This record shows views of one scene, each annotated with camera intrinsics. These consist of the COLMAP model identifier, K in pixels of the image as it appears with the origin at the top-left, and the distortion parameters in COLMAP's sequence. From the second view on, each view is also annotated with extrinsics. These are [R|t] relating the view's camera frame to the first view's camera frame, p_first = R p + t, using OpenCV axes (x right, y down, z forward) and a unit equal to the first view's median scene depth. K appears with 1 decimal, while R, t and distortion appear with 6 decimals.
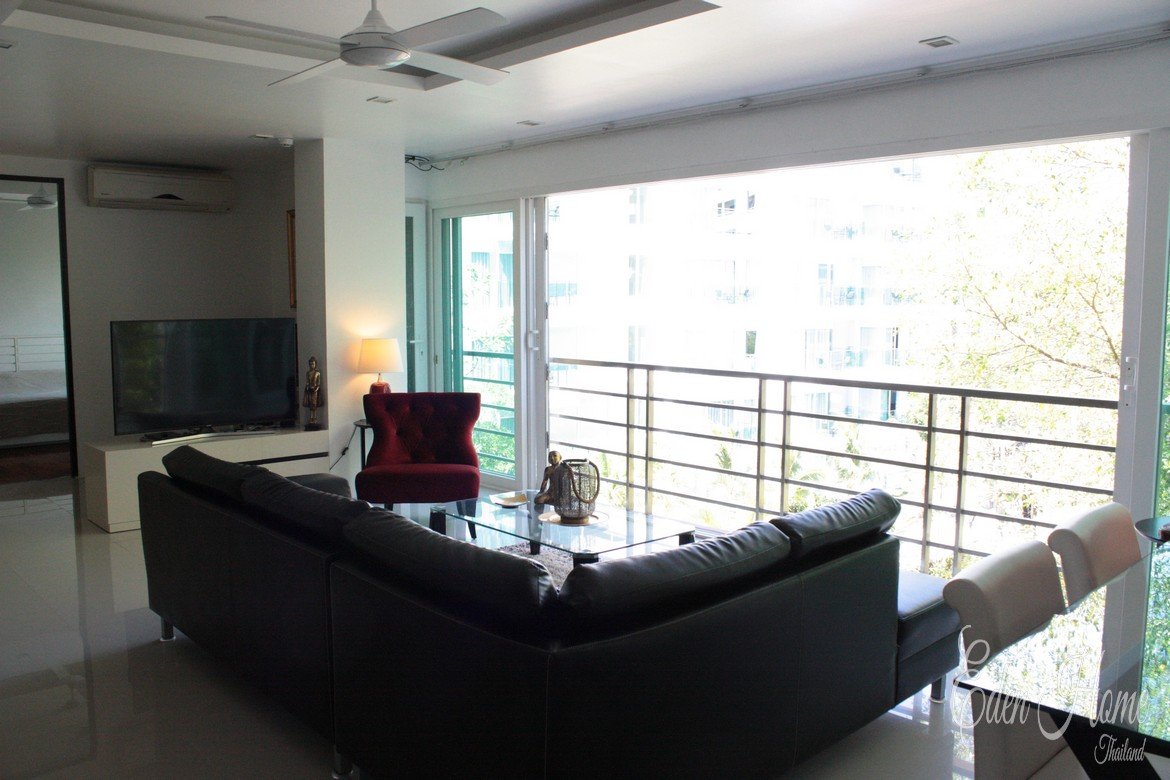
lens RADIAL K [[949.5, 0, 585.0], [0, 949.5, 390.0], [0, 0, 1]] dist [-0.085835, 0.002222]
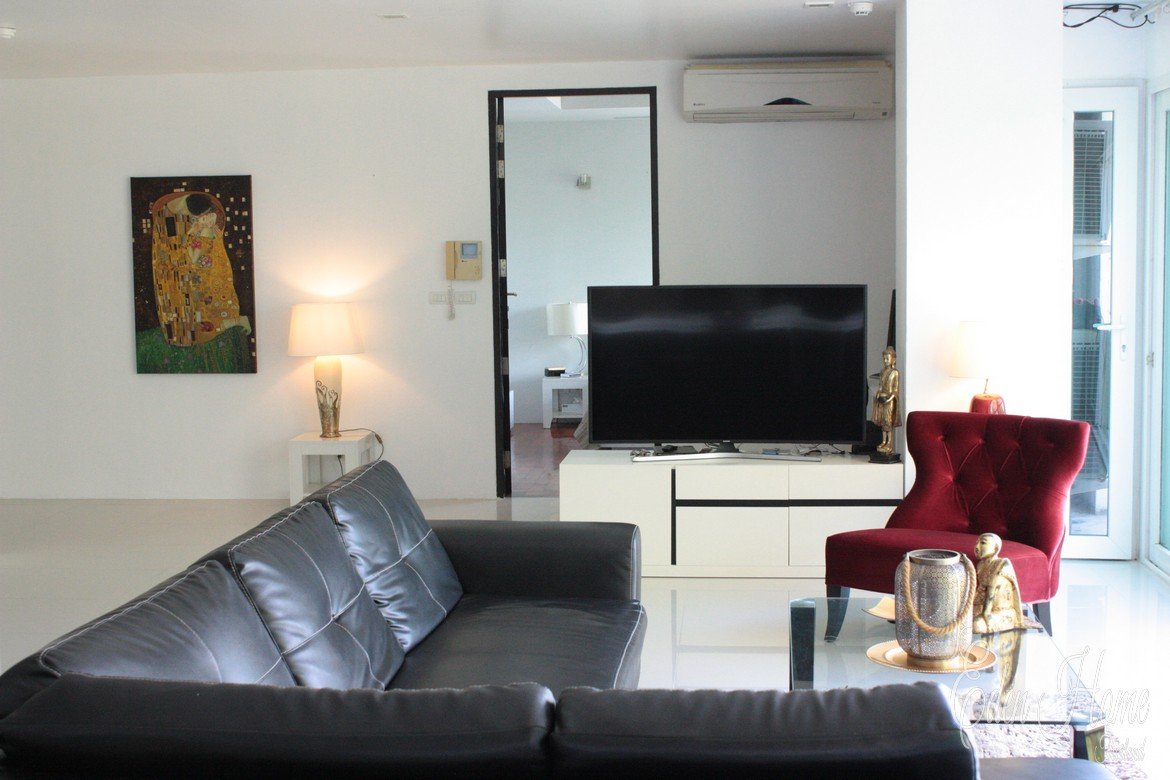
lens RADIAL K [[1537.8, 0, 585.0], [0, 1537.8, 390.0], [0, 0, 1]] dist [-0.128368, 0.004017]
pose [[0.657412, 0.061296, -0.751034, 0.320139], [-0.058641, 0.997825, 0.030107, -0.022986], [0.751246, 0.024249, 0.659577, 0.162259]]
